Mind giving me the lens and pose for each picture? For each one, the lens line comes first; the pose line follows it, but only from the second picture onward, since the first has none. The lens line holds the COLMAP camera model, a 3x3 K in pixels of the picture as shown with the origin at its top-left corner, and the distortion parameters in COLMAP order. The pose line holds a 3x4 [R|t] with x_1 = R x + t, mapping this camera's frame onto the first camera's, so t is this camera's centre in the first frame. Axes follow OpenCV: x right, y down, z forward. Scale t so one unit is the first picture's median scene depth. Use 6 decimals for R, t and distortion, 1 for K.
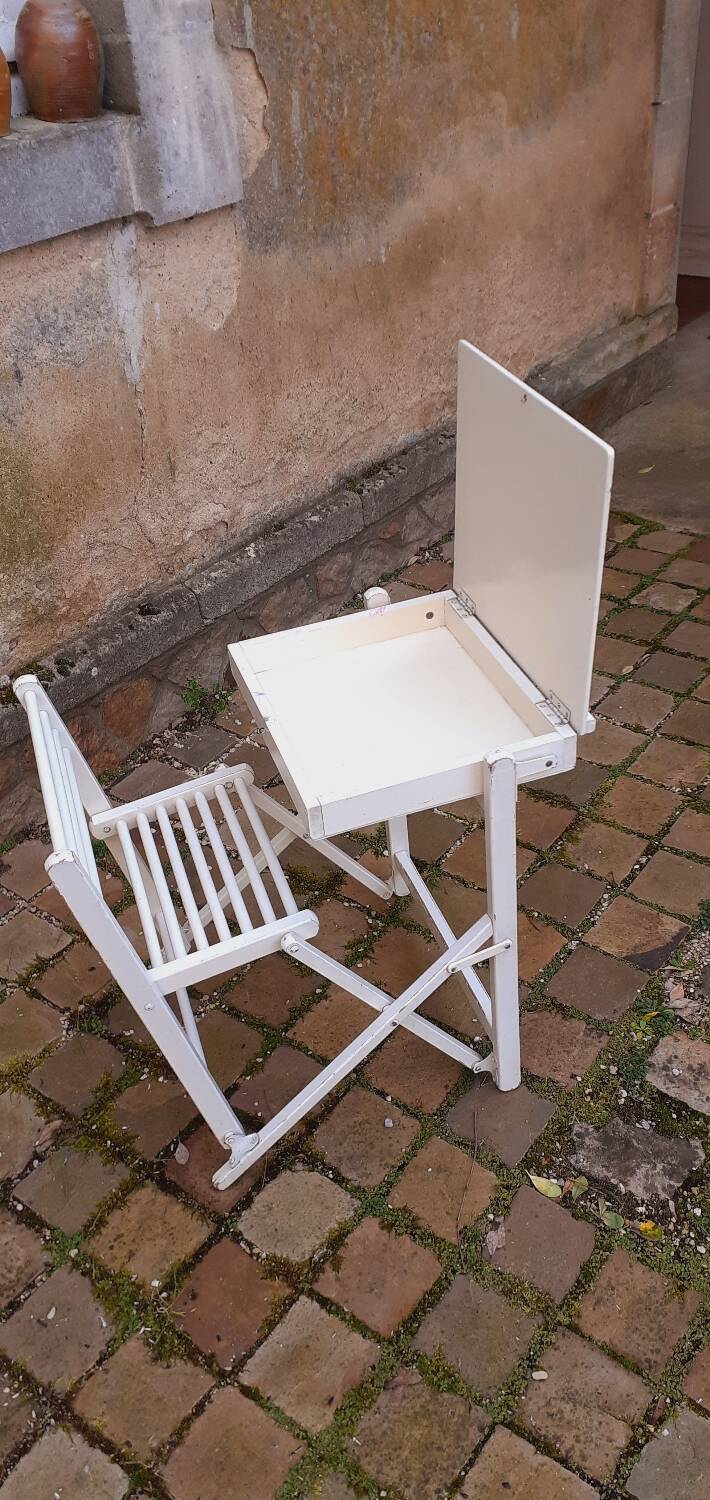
lens RADIAL K [[1147.9, 0, 339.9], [0, 1147.9, 765.6], [0, 0, 1]] dist [0.118962, -0.305999]
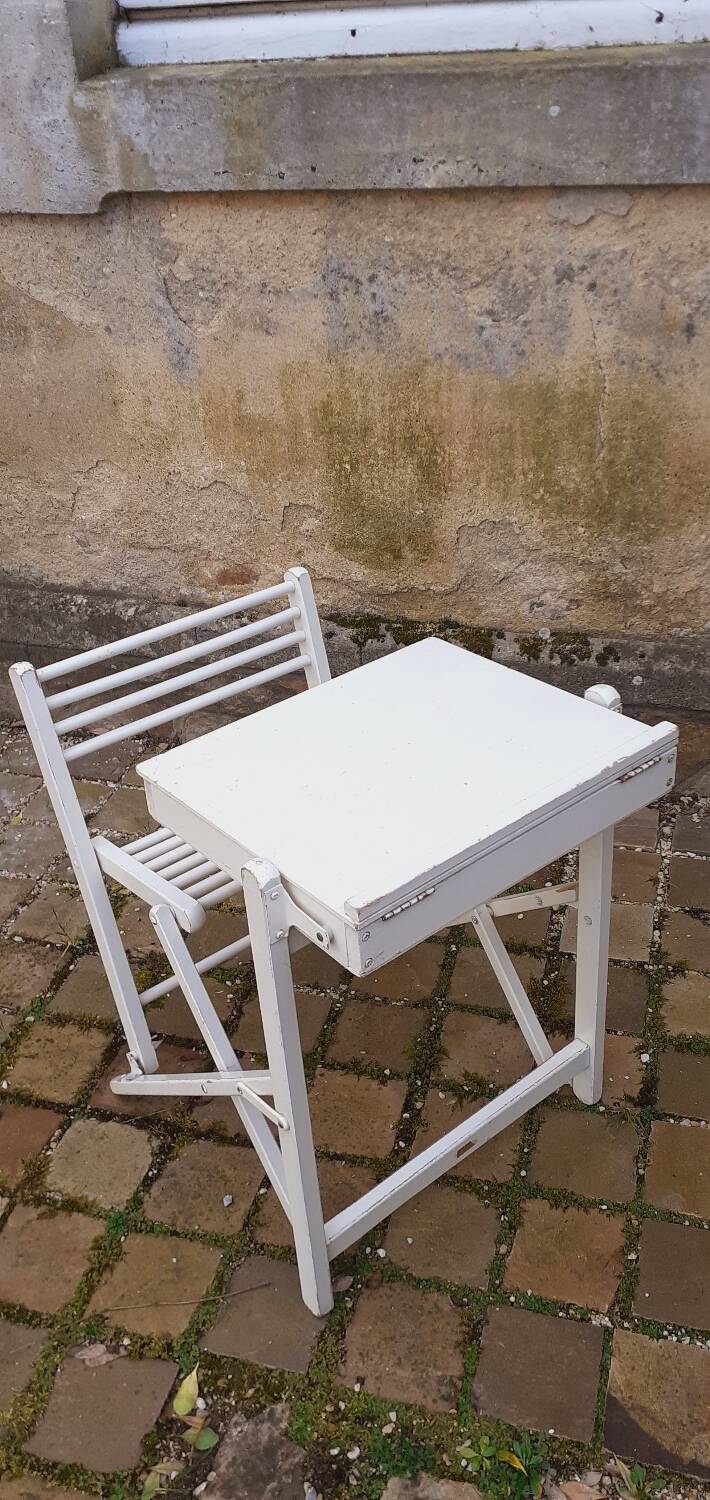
lens RADIAL K [[1174.0, 0, 378.4], [0, 1174.0, 764.1], [0, 0, 1]] dist [0.029039, -0.039383]
pose [[0.379766, 0.538830, -0.751957, 0.559598], [-0.536583, 0.790448, 0.295416, -0.257343], [0.753562, 0.291298, 0.589312, 0.481411]]
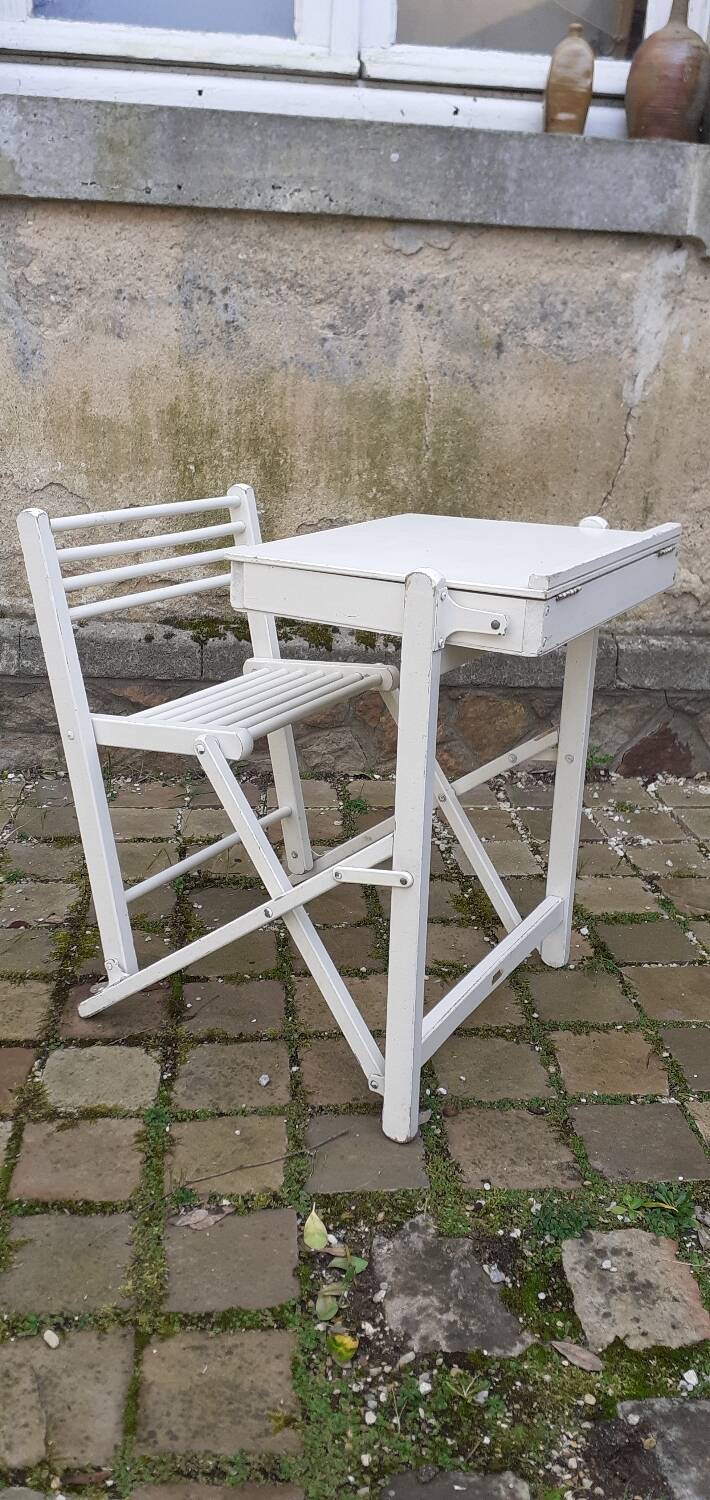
lens RADIAL K [[1158.9, 0, 352.6], [0, 1158.9, 746.3], [0, 0, 1]] dist [0.108000, -0.260605]
pose [[0.673561, 0.336372, -0.658156, 0.530015], [-0.512441, 0.854216, -0.087861, 0.152854], [0.532653, 0.396445, 0.747738, 0.345003]]
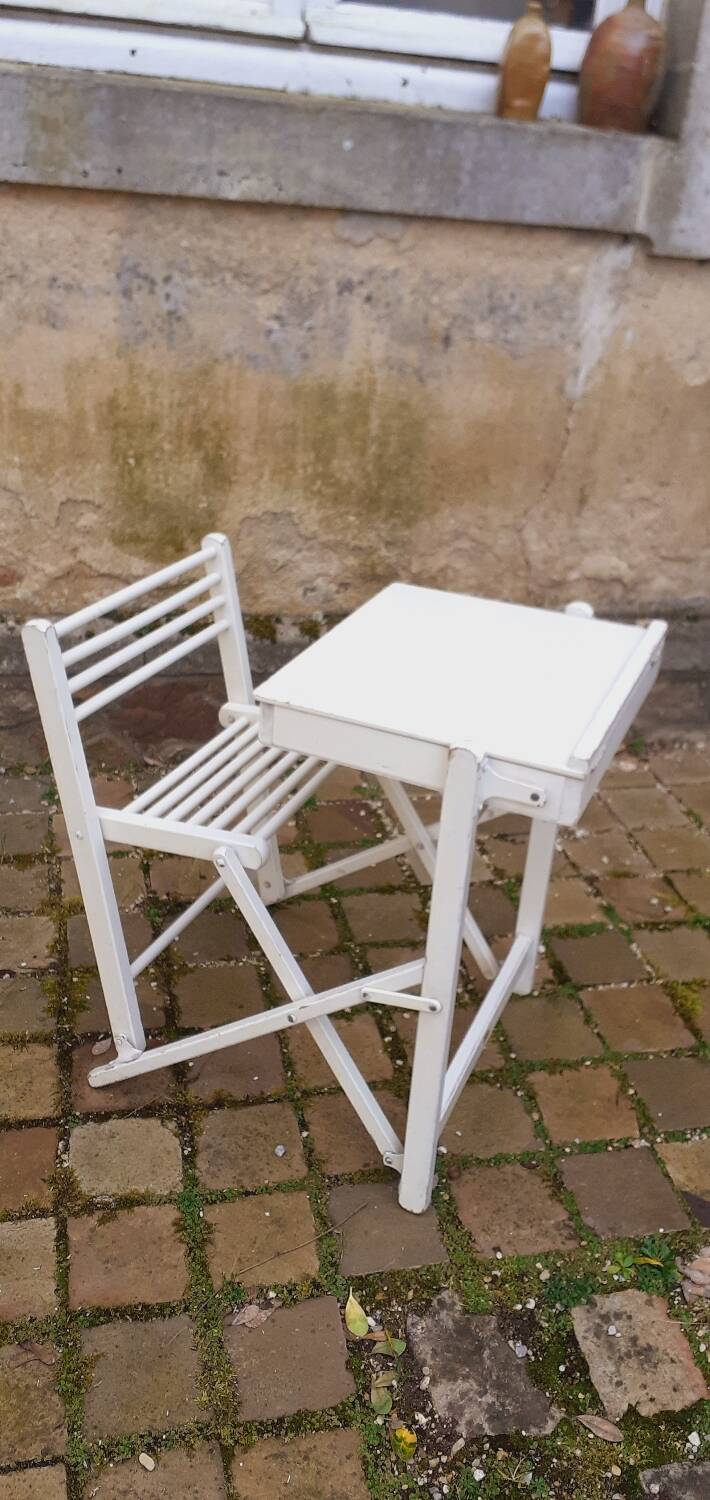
lens RADIAL K [[1162.1, 0, 342.9], [0, 1162.1, 750.5], [0, 0, 1]] dist [0.015713, -0.055769]
pose [[0.752674, 0.420742, -0.506417, 0.385119], [-0.494019, 0.869369, -0.011959, 0.040562], [0.435231, 0.259181, 0.862206, 0.207477]]
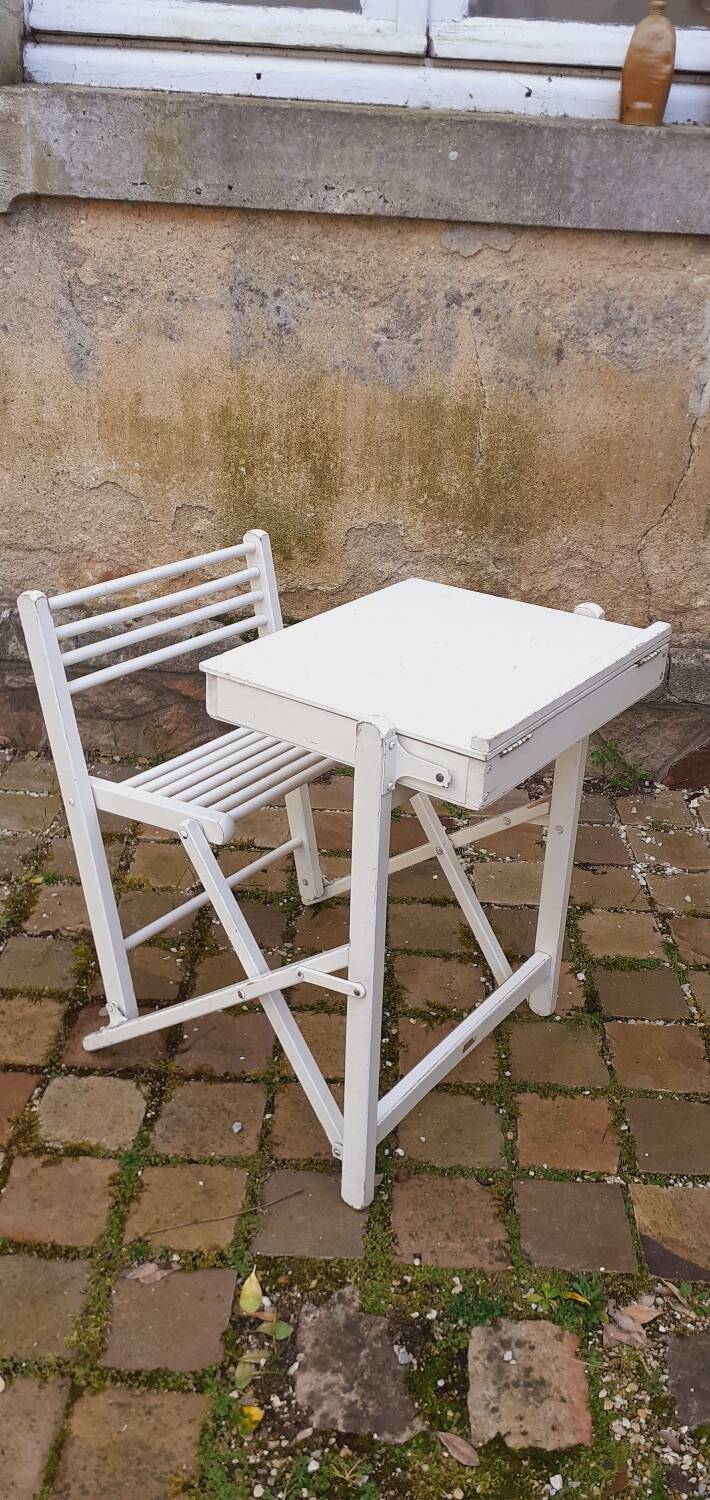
lens RADIAL K [[1163.8, 0, 372.2], [0, 1163.8, 764.5], [0, 0, 1]] dist [0.080900, -0.170181]
pose [[0.584992, 0.451835, -0.673520, 0.561561], [-0.556371, 0.827801, 0.072095, -0.031293], [0.590115, 0.332552, 0.735645, 0.332653]]
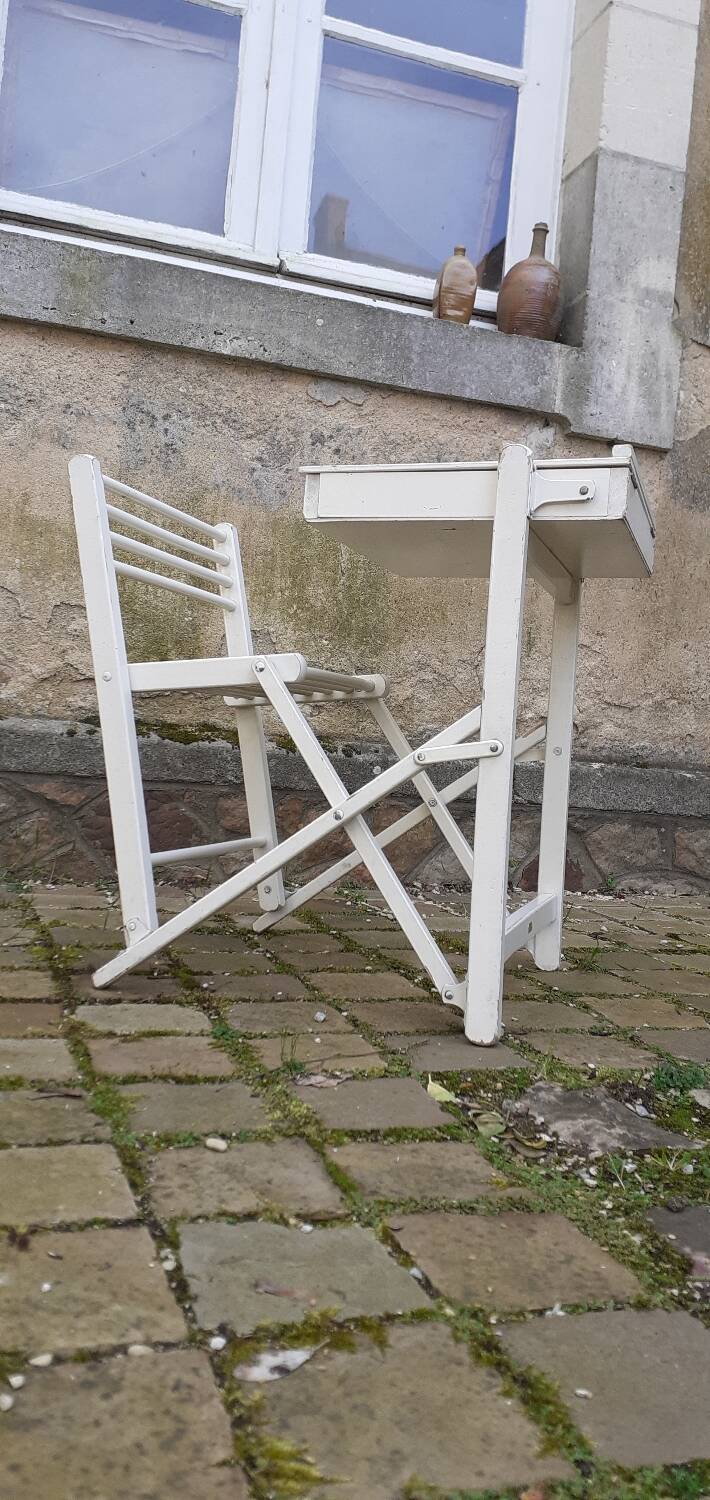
lens RADIAL K [[1150.2, 0, 347.4], [0, 1150.2, 759.0], [0, 0, 1]] dist [0.157926, -0.404258]
pose [[0.814085, 0.149047, -0.561294, 0.448965], [-0.446477, 0.778698, -0.440780, 0.499480], [0.371381, 0.609437, 0.700473, 0.383299]]
